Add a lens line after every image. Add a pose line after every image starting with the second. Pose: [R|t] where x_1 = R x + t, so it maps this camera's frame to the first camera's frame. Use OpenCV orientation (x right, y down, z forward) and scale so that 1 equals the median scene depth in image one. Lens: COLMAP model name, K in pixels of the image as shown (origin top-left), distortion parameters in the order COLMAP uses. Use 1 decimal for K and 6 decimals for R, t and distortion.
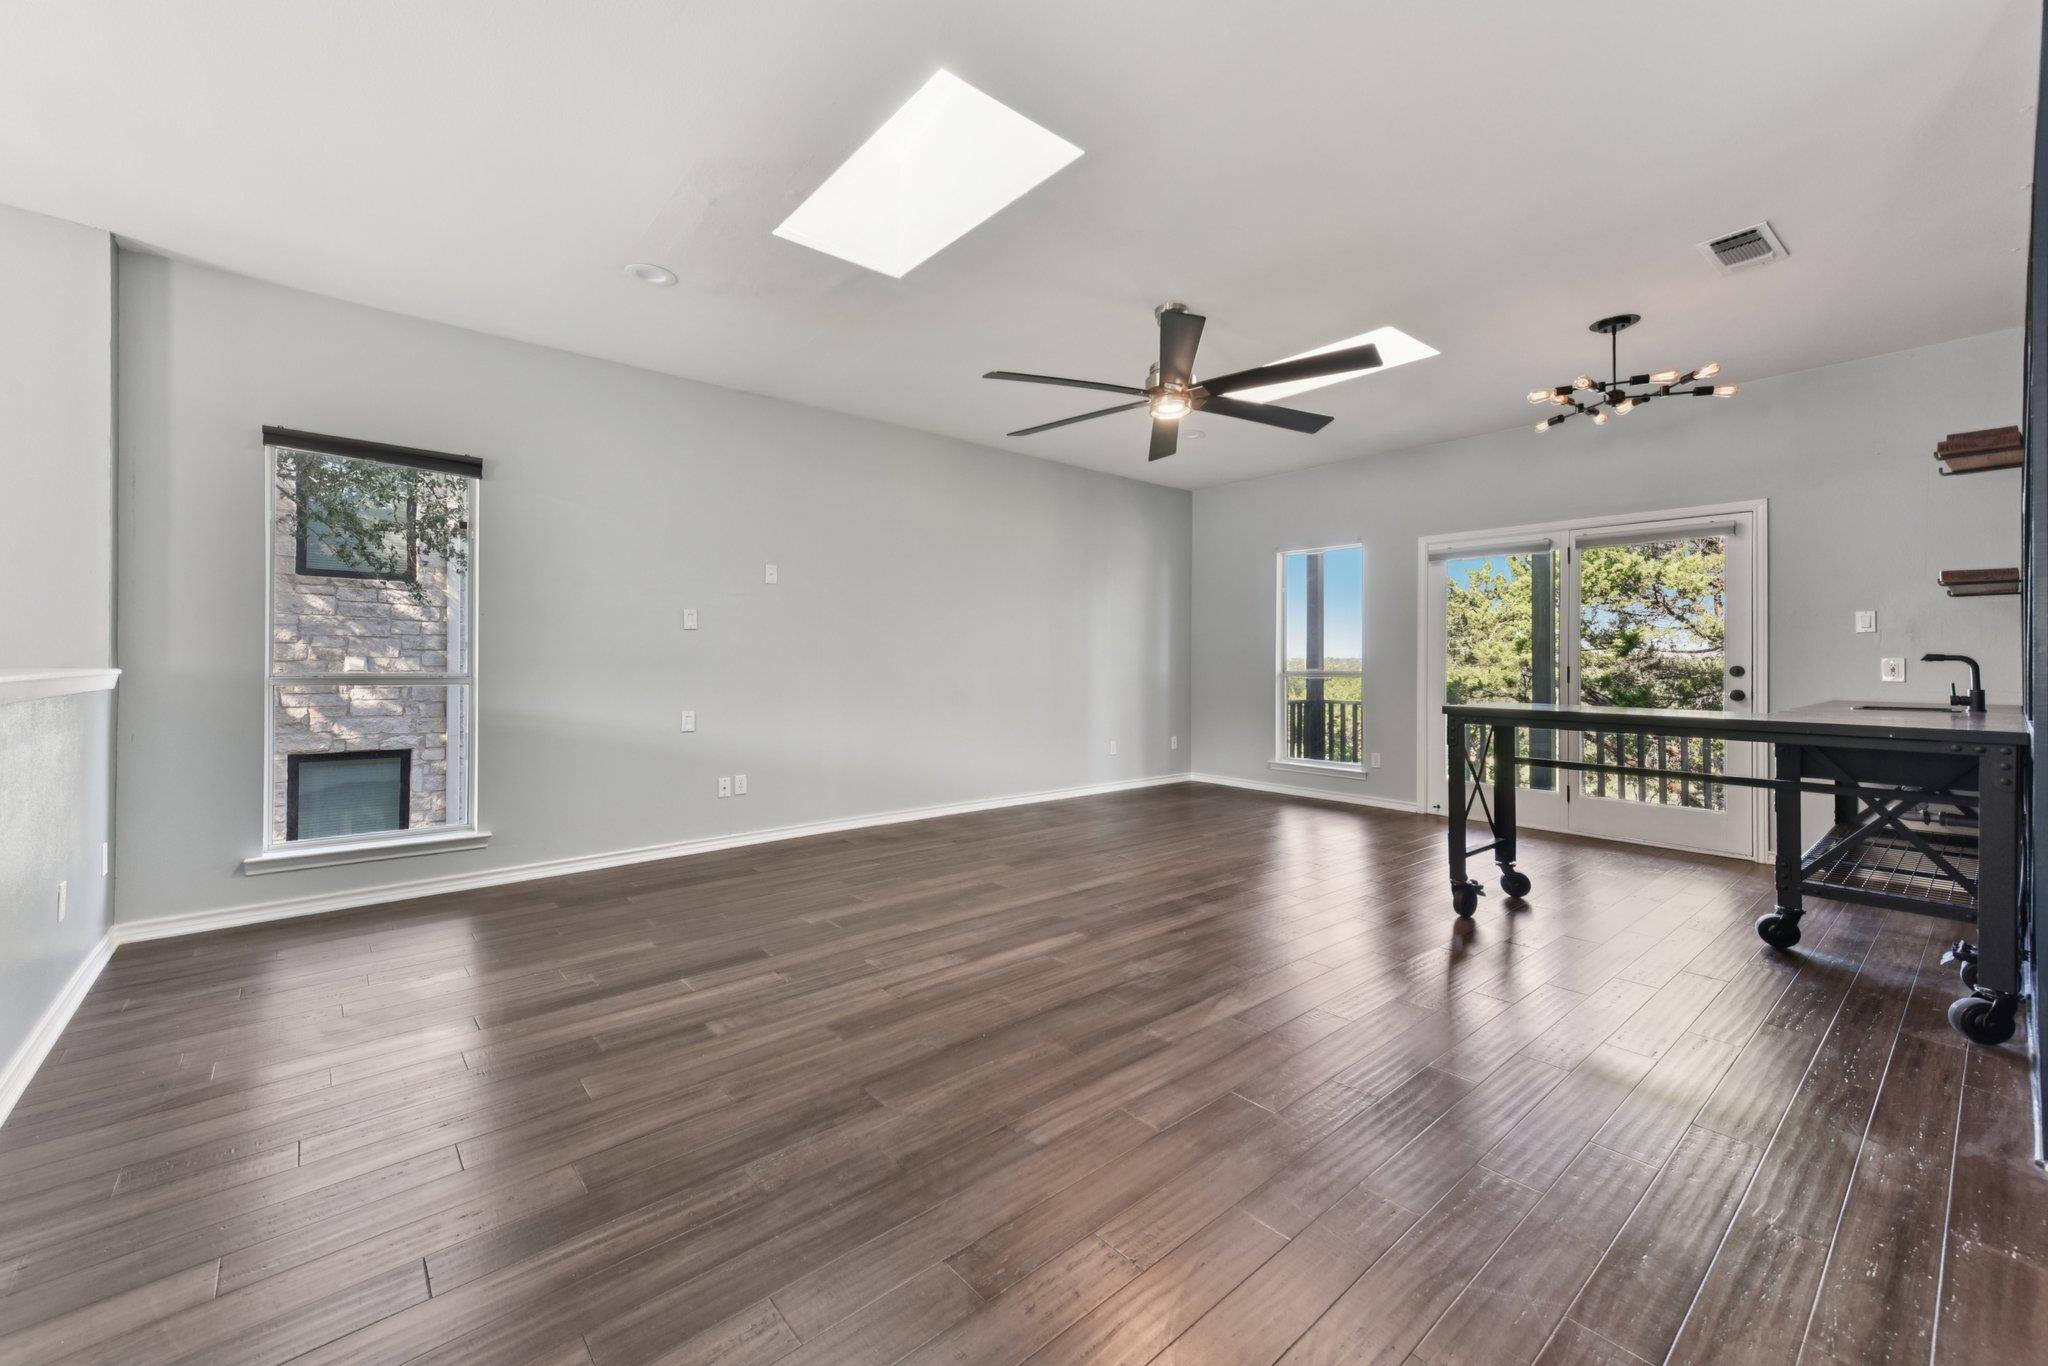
lens RADIAL K [[817.4, 0, 1024.0], [0, 817.4, 683.0], [0, 0, 1]] dist [-0.000574, 0.000034]
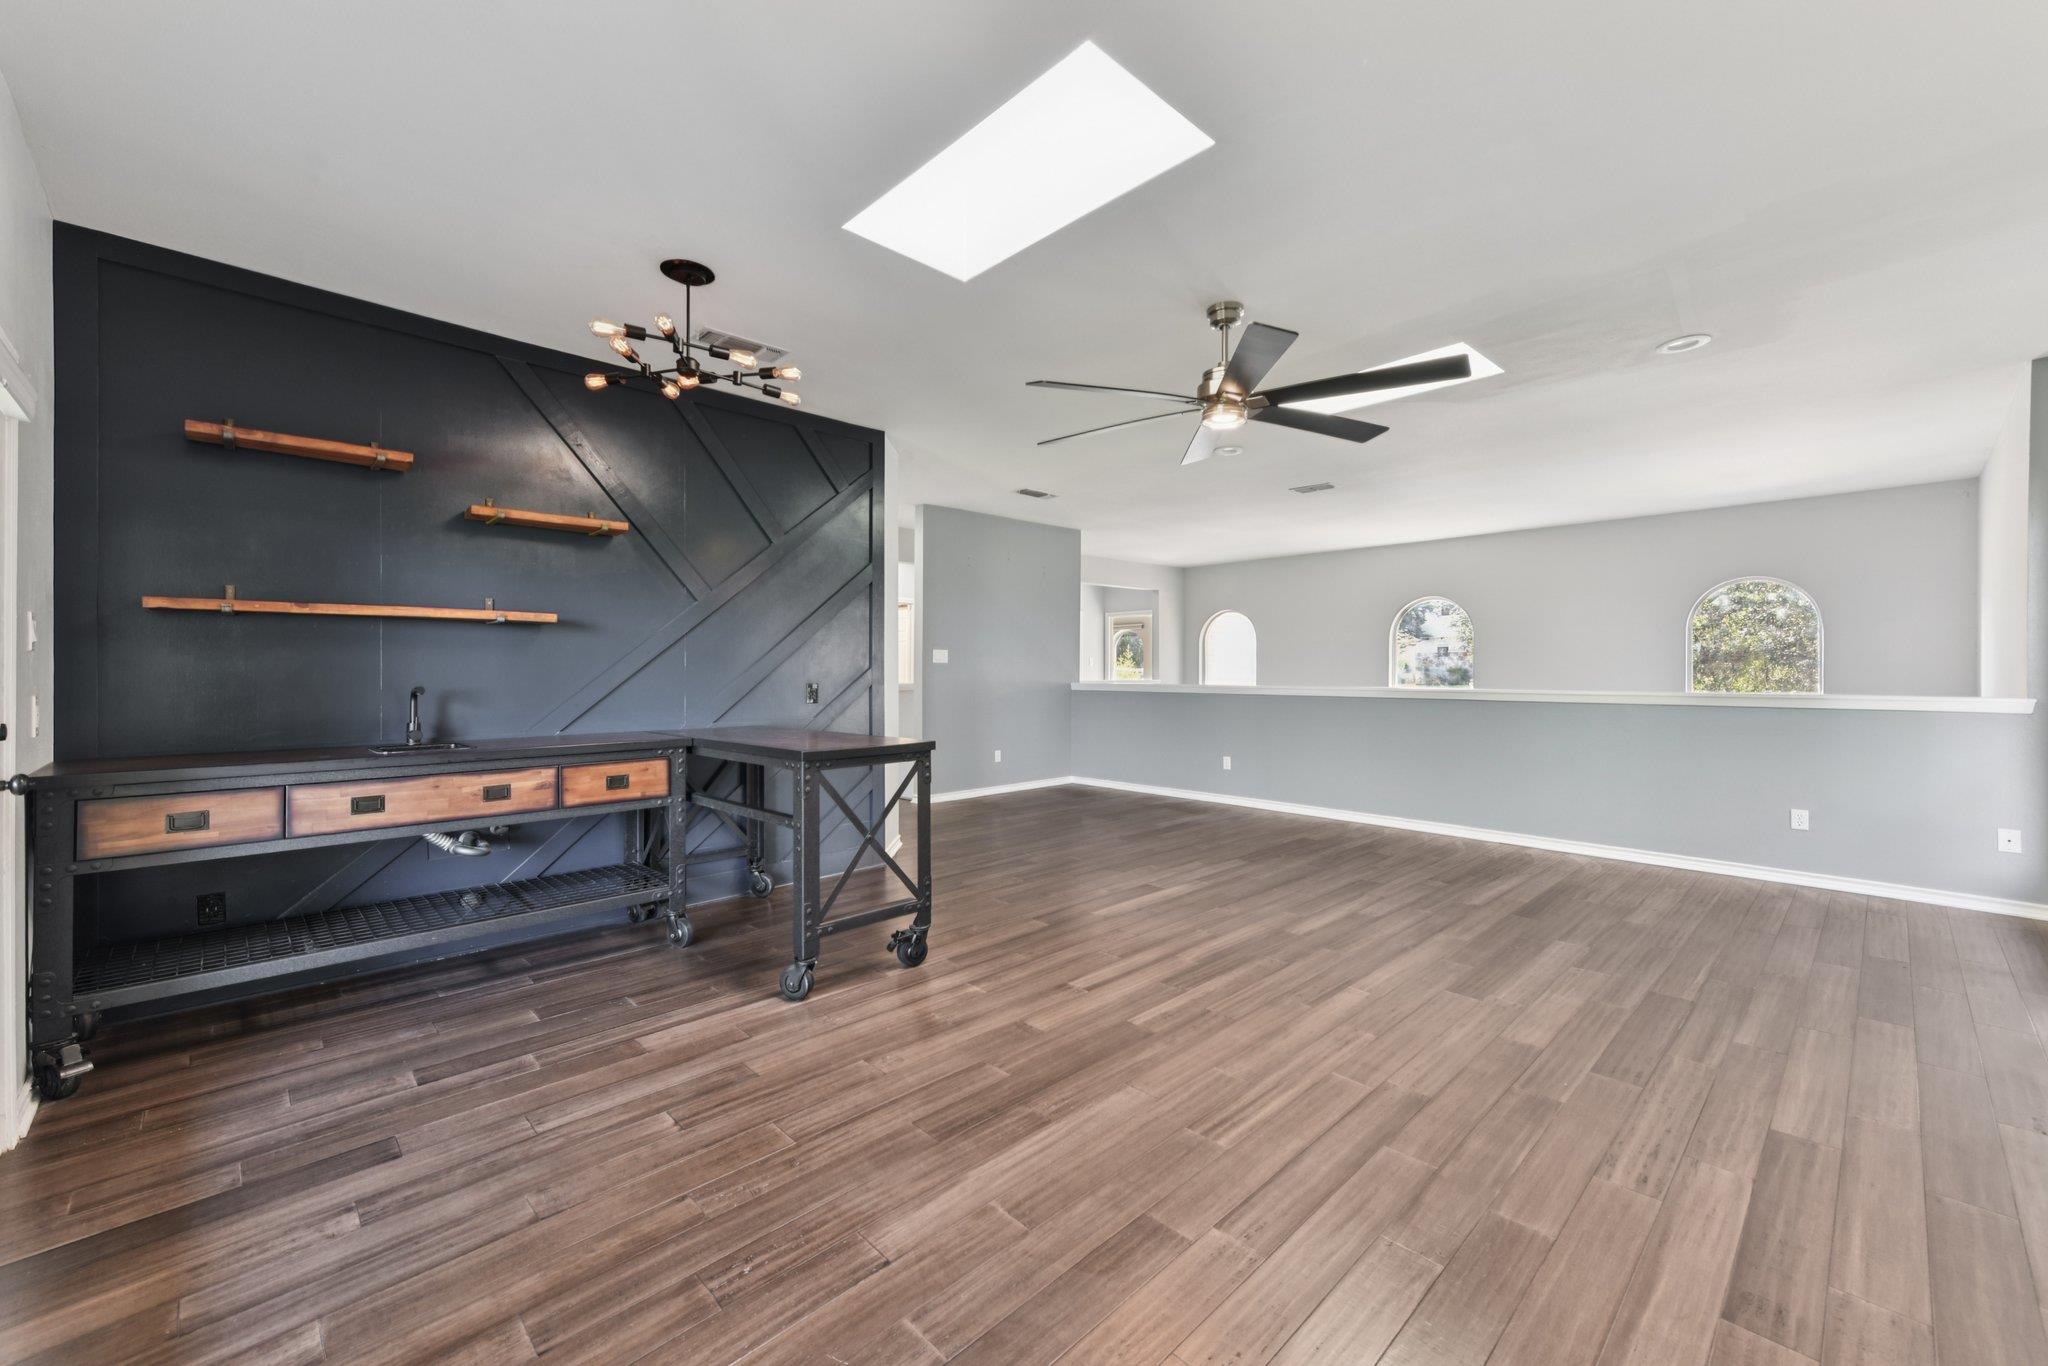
lens RADIAL K [[817.4, 0, 1024.0], [0, 817.4, 683.0], [0, 0, 1]] dist [-0.000574, 0.000034]
pose [[-0.998635, -0.005155, -0.051984, 0.492071], [-0.006362, 0.999713, 0.023076, -0.056036], [0.051851, 0.023375, -0.998381, 2.069748]]
